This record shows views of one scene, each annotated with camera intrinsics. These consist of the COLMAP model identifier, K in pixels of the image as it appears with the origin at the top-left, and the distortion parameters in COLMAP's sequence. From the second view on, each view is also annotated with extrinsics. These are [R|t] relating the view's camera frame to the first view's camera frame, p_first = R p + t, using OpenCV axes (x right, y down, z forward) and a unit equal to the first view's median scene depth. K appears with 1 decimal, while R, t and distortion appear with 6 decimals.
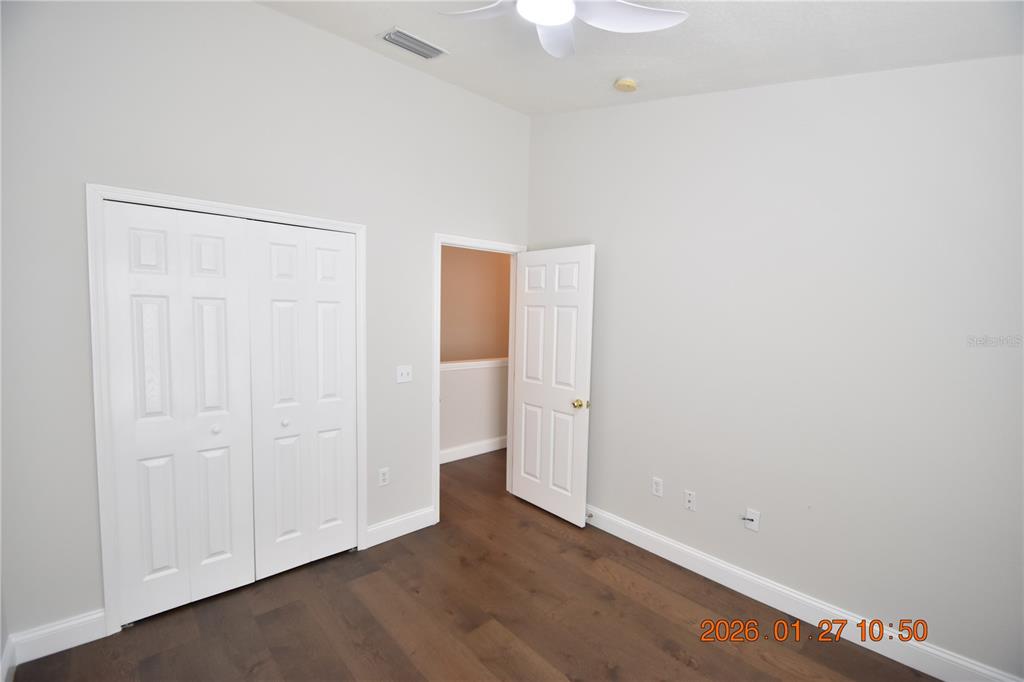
lens RADIAL K [[442.0, 0, 509.5], [0, 442.0, 342.1], [0, 0, 1]] dist [-0.018513, -0.000518]
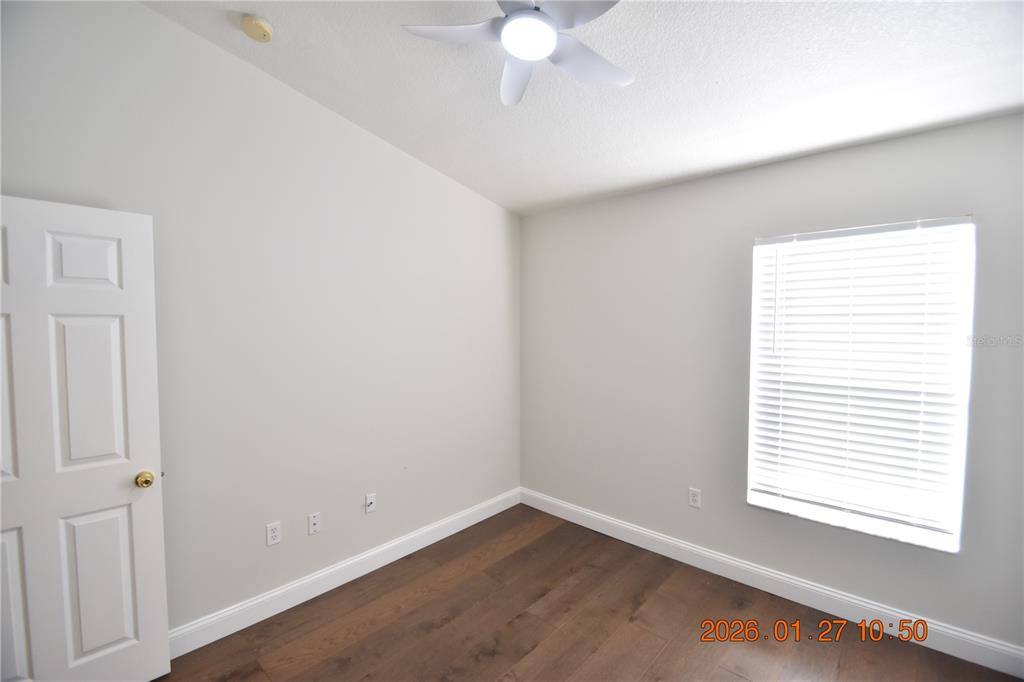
lens RADIAL K [[442.0, 0, 509.5], [0, 442.0, 342.1], [0, 0, 1]] dist [-0.018513, -0.000518]
pose [[-0.096200, -0.057301, 0.993711, -0.503871], [0.070068, 0.995475, 0.064186, -0.051377], [-0.992893, 0.075803, -0.091750, 0.602478]]
